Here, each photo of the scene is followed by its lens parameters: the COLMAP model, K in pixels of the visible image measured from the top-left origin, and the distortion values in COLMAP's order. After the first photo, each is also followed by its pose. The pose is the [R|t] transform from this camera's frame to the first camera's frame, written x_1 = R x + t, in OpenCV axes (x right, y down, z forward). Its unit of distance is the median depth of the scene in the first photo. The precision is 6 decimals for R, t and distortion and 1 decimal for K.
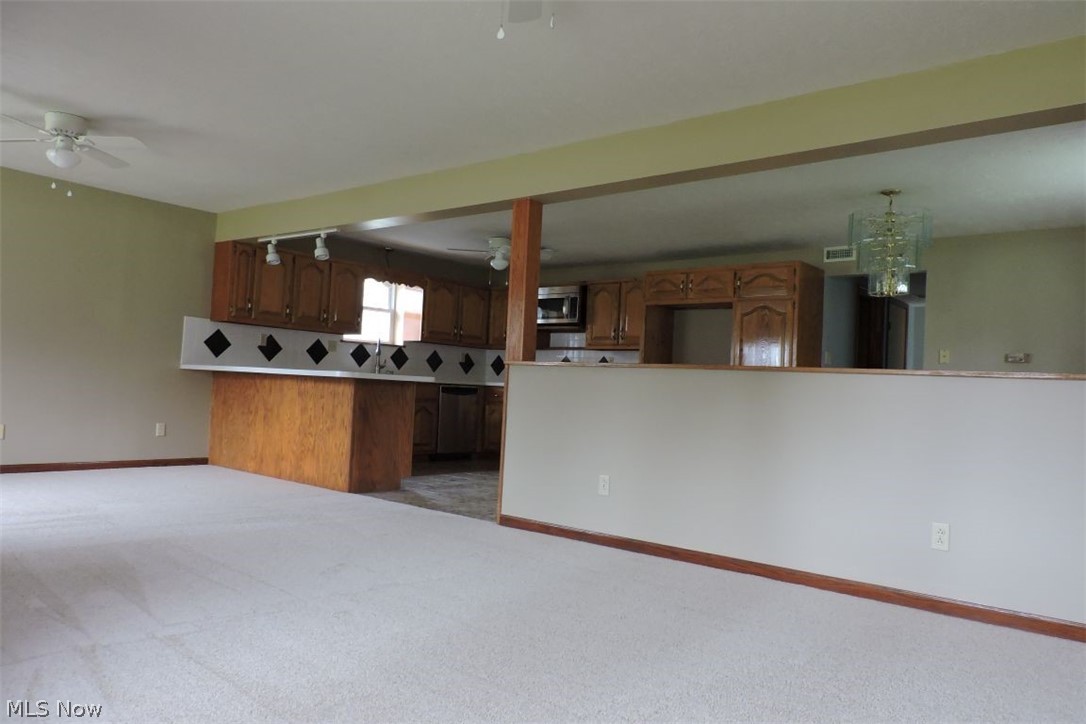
lens RADIAL K [[771.8, 0, 543.0], [0, 771.8, 362.0], [0, 0, 1]] dist [-0.014514, -0.003485]
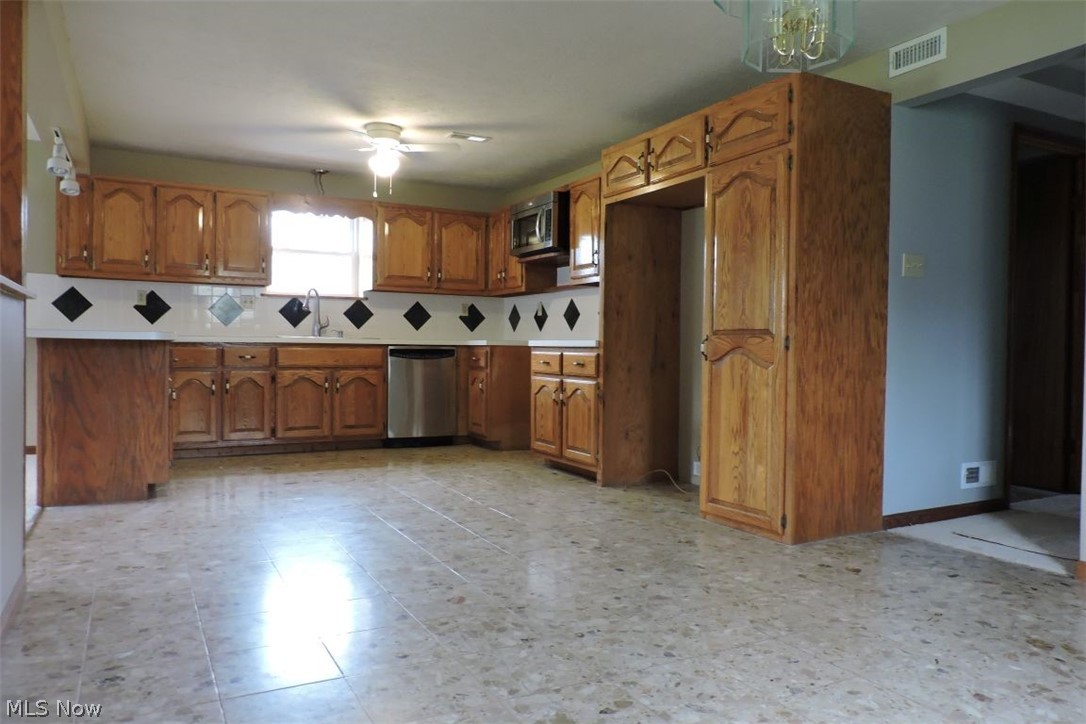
lens RADIAL K [[771.8, 0, 543.0], [0, 771.8, 362.0], [0, 0, 1]] dist [-0.014514, -0.003485]
pose [[0.925429, -0.028753, -0.377830, 0.320712], [0.044951, 0.998406, 0.034119, 0.029342], [0.376246, -0.048559, 0.925246, 0.410908]]
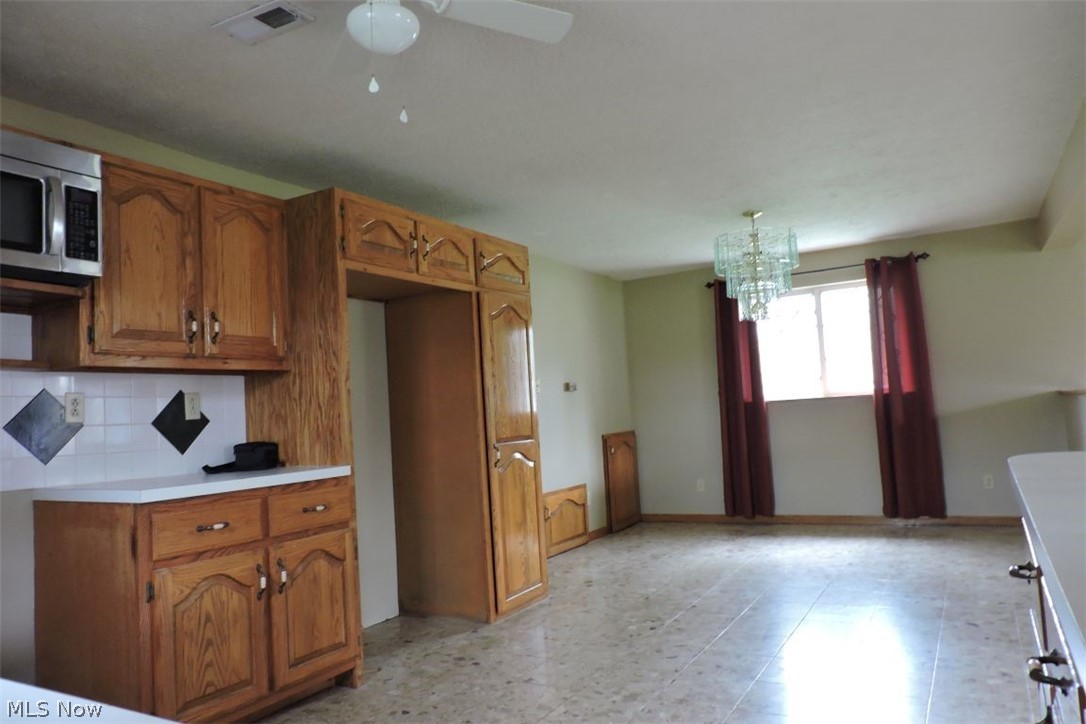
lens RADIAL K [[771.8, 0, 543.0], [0, 771.8, 362.0], [0, 0, 1]] dist [-0.014514, -0.003485]
pose [[-0.179568, 0.033953, 0.983159, -0.311102], [0.016916, 0.999363, -0.031423, -0.005925], [-0.983600, 0.010989, -0.180028, 0.982040]]
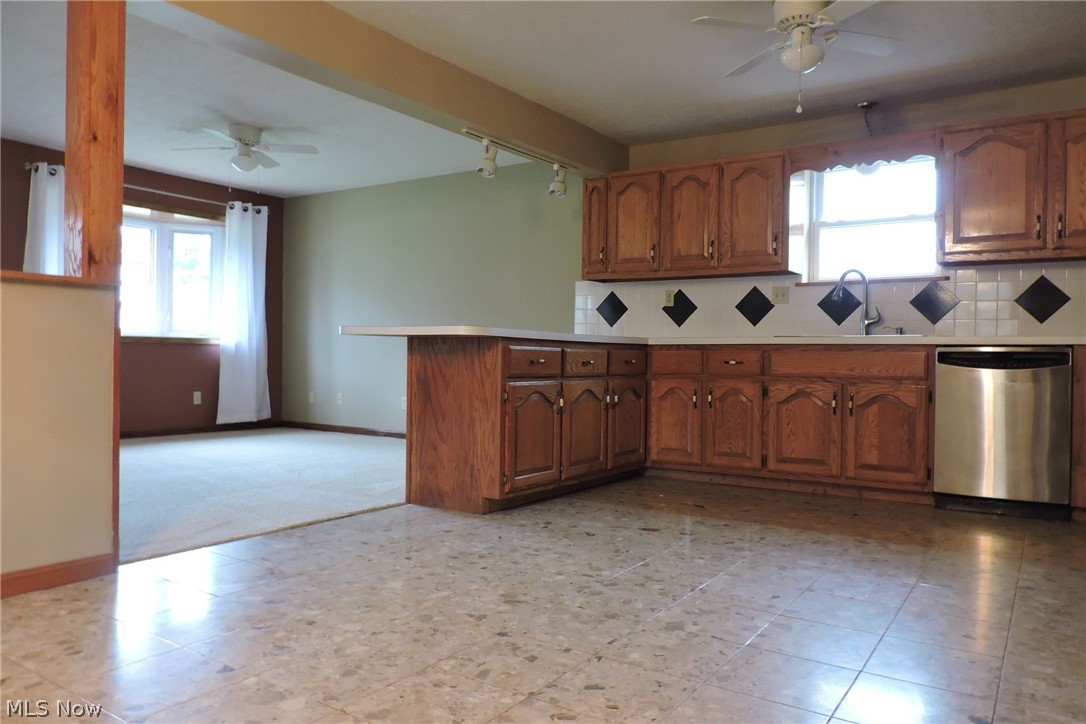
lens RADIAL K [[771.8, 0, 543.0], [0, 771.8, 362.0], [0, 0, 1]] dist [-0.014514, -0.003485]
pose [[0.102335, -0.038770, -0.993994, 0.348573], [0.028268, 0.998950, -0.036053, 0.054522], [0.994348, -0.024409, 0.103324, 0.796173]]
